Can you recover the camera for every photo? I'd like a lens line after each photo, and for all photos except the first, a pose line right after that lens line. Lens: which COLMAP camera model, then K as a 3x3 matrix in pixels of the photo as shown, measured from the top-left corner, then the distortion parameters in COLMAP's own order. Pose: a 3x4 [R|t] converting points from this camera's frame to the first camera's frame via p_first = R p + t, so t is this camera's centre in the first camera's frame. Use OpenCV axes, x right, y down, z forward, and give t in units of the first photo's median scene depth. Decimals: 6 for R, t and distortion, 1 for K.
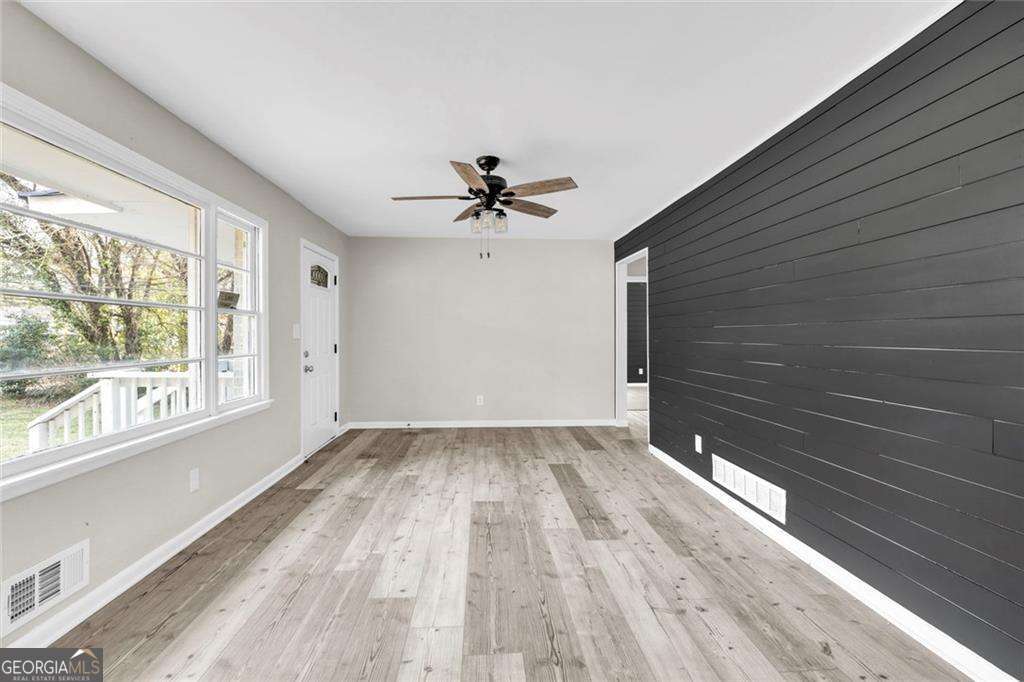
lens RADIAL K [[442.9, 0, 507.6], [0, 442.9, 338.1], [0, 0, 1]] dist [-0.001348, -0.000647]
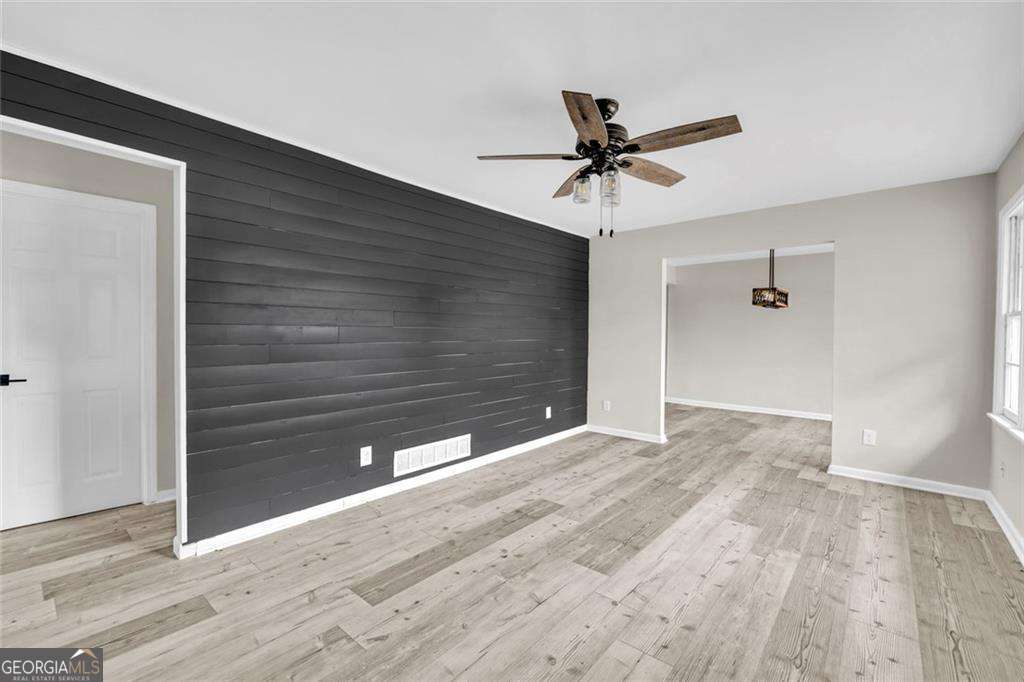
lens RADIAL K [[442.9, 0, 505.5], [0, 442.9, 340.2], [0, 0, 1]] dist [-0.001348, -0.000647]
pose [[-0.713965, -0.014345, 0.700035, -0.522589], [0.000040, 0.999789, 0.020528, -0.019636], [-0.700182, 0.014685, -0.713814, 1.892729]]
